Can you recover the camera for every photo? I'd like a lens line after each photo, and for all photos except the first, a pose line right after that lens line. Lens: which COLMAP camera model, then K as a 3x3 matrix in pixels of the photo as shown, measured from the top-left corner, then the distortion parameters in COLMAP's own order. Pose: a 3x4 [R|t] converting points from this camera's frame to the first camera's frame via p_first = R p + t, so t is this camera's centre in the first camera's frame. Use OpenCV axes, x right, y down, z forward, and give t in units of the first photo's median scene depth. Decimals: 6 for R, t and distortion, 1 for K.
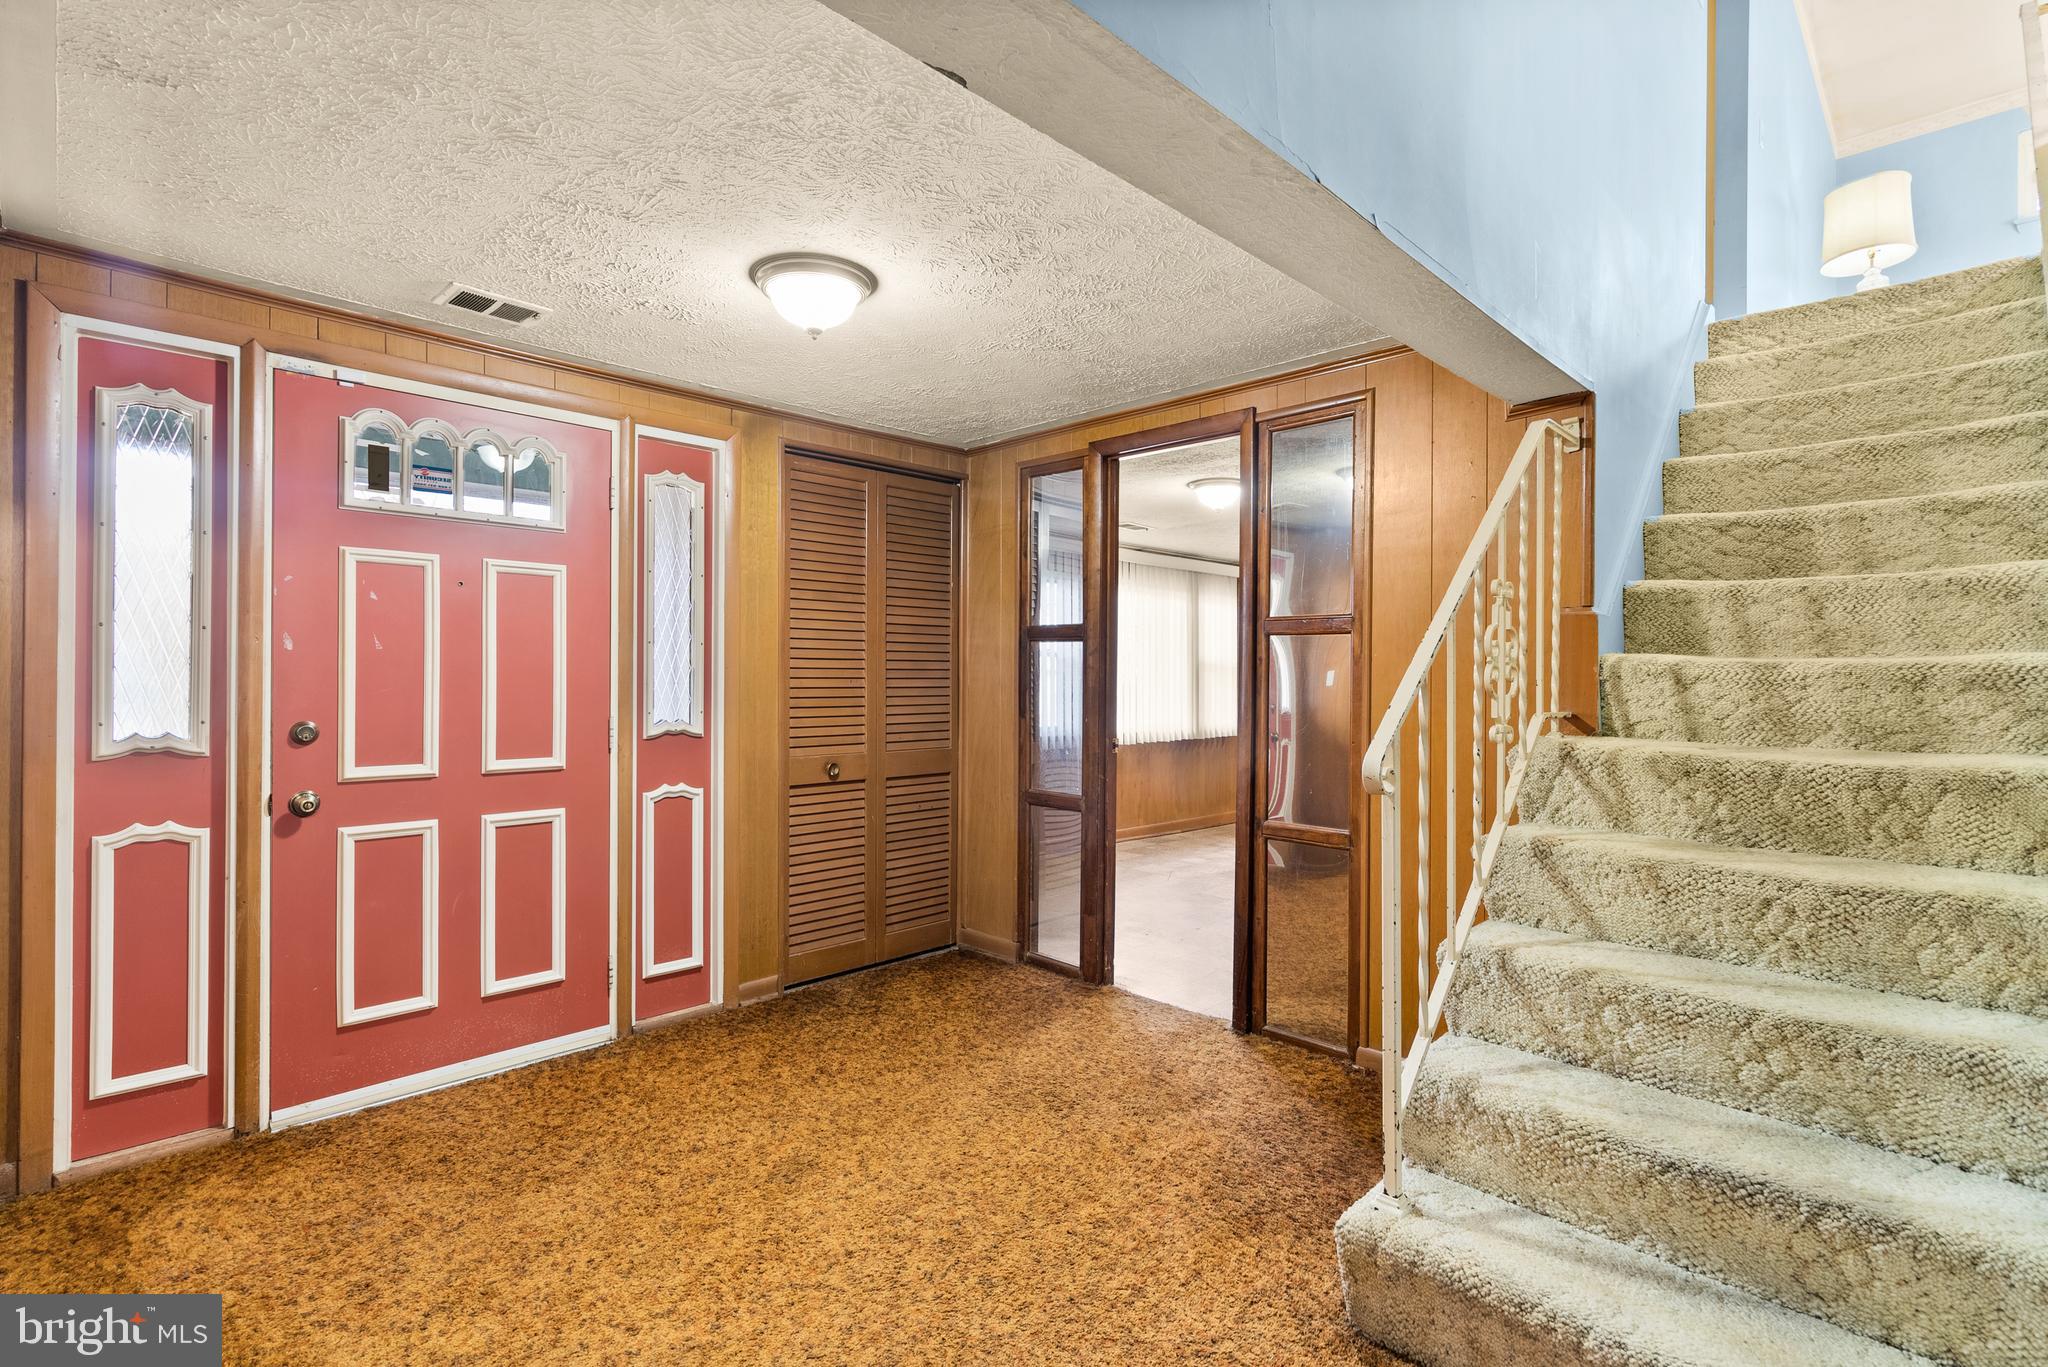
lens RADIAL K [[940.9, 0, 1017.7], [0, 940.9, 682.5], [0, 0, 1]] dist [-0.008254, 0.003148]
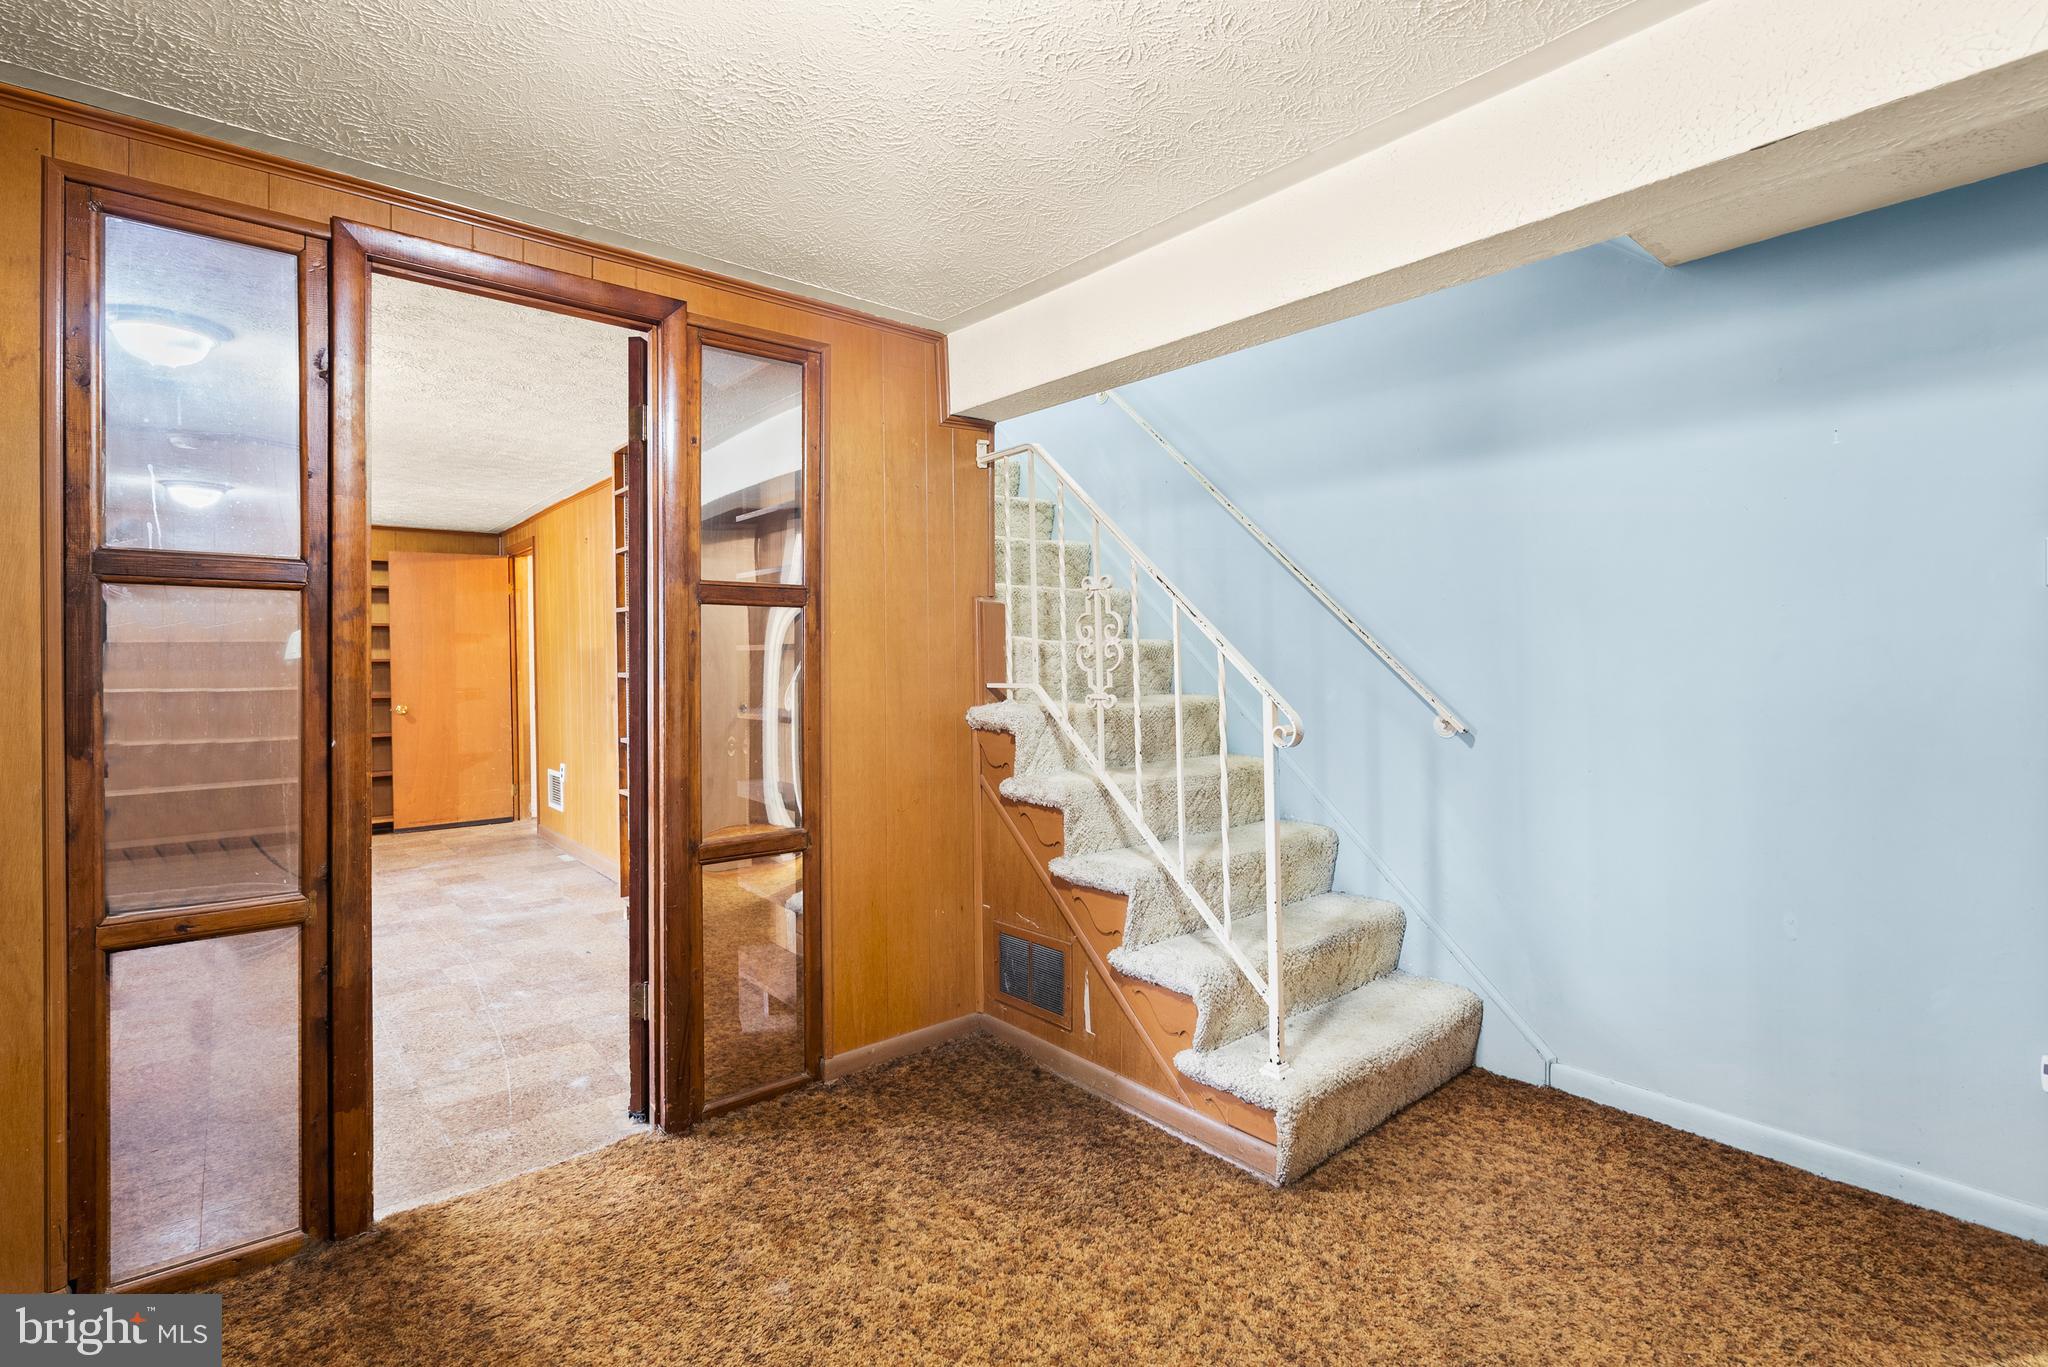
lens RADIAL K [[940.9, 0, 1004.3], [0, 940.9, 655.9], [0, 0, 1]] dist [-0.008254, 0.003148]
pose [[0.084561, -0.003035, 0.996414, -0.458149], [0.010495, 0.999943, 0.002155, -0.005075], [-0.996363, 0.010275, 0.084588, 0.643442]]
